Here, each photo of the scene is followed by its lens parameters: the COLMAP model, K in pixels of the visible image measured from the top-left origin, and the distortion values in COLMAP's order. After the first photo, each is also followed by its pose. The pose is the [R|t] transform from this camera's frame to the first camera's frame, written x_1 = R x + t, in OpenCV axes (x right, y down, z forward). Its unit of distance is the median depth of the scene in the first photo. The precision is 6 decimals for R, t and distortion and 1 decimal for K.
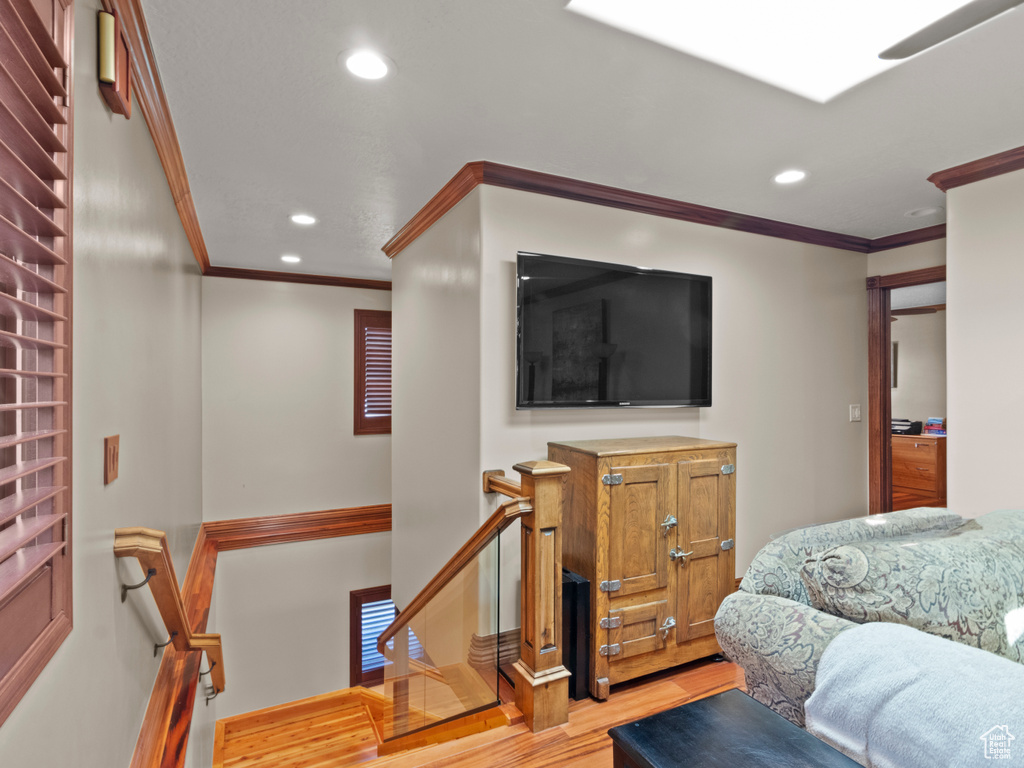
lens RADIAL K [[548.4, 0, 510.6], [0, 548.4, 408.2], [0, 0, 1]] dist [0.000125, -0.000143]
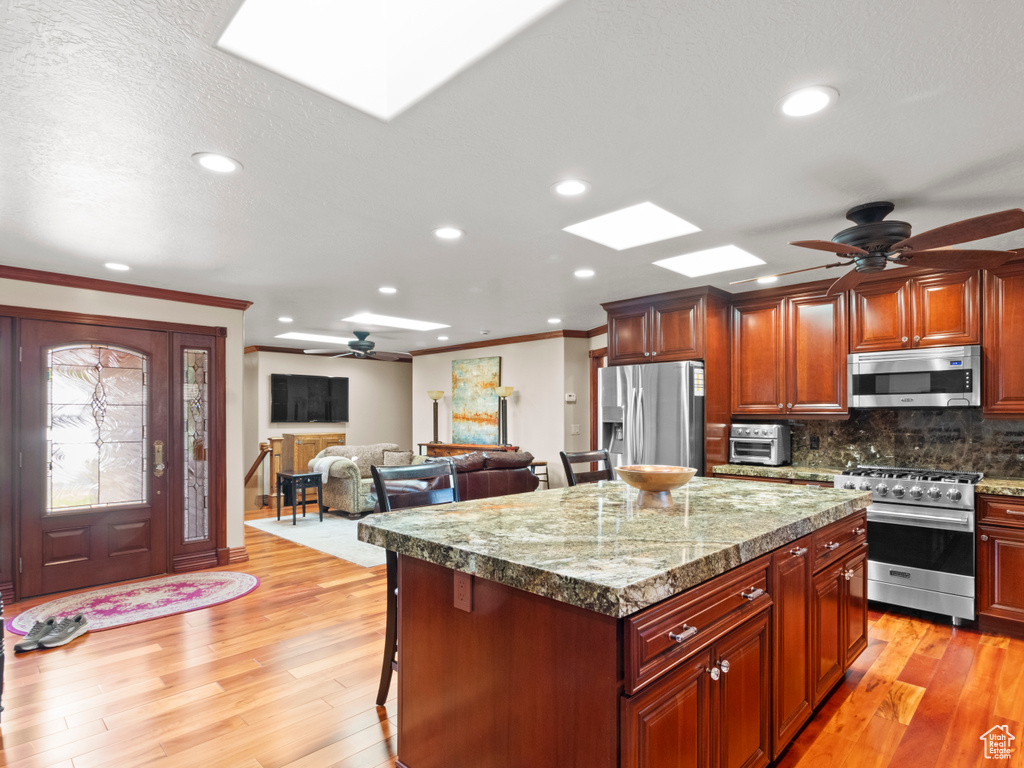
lens RADIAL K [[548.4, 0, 510.6], [0, 548.4, 408.2], [0, 0, 1]] dist [0.000125, -0.000143]
pose [[0.945101, 0.000638, 0.326779, 0.295174], [0.015851, 0.998731, -0.047794, 0.093992], [-0.326395, 0.050350, 0.943892, -2.558773]]
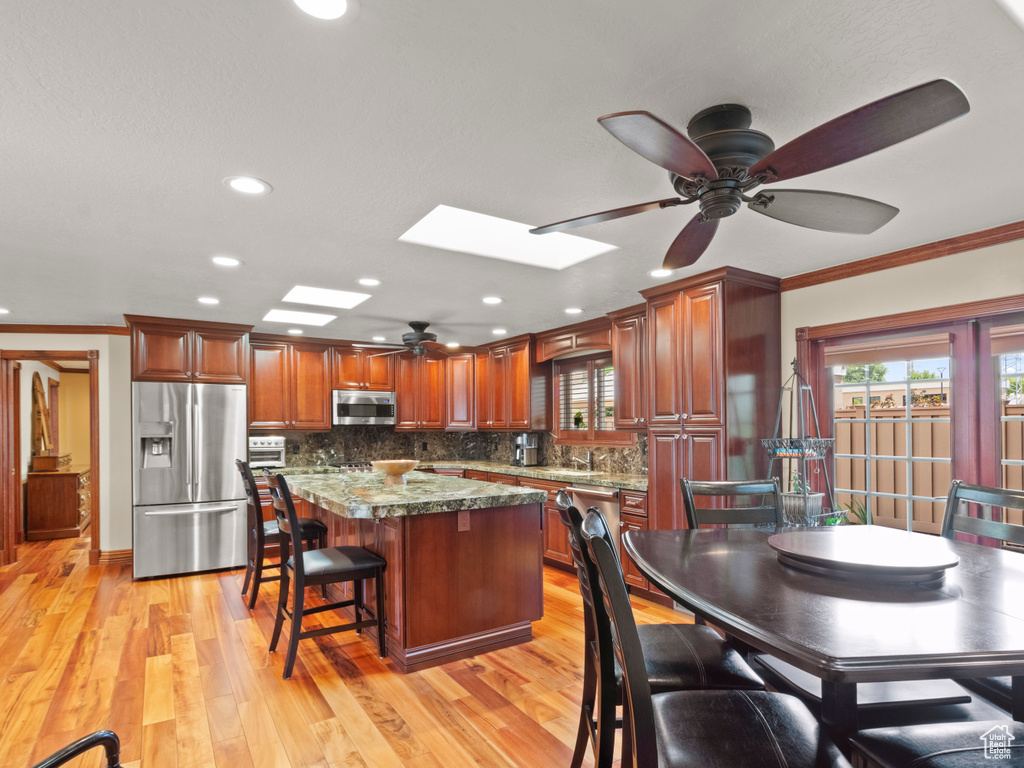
lens RADIAL K [[555.5, 0, 509.6], [0, 555.5, 429.1], [0, 0, 1]] dist [-0.002149, -0.000325]
pose [[-0.115833, -0.002562, 0.993265, -0.850840], [0.039406, 0.999198, 0.007172, 0.063390], [-0.992487, 0.039971, -0.115639, -1.854864]]
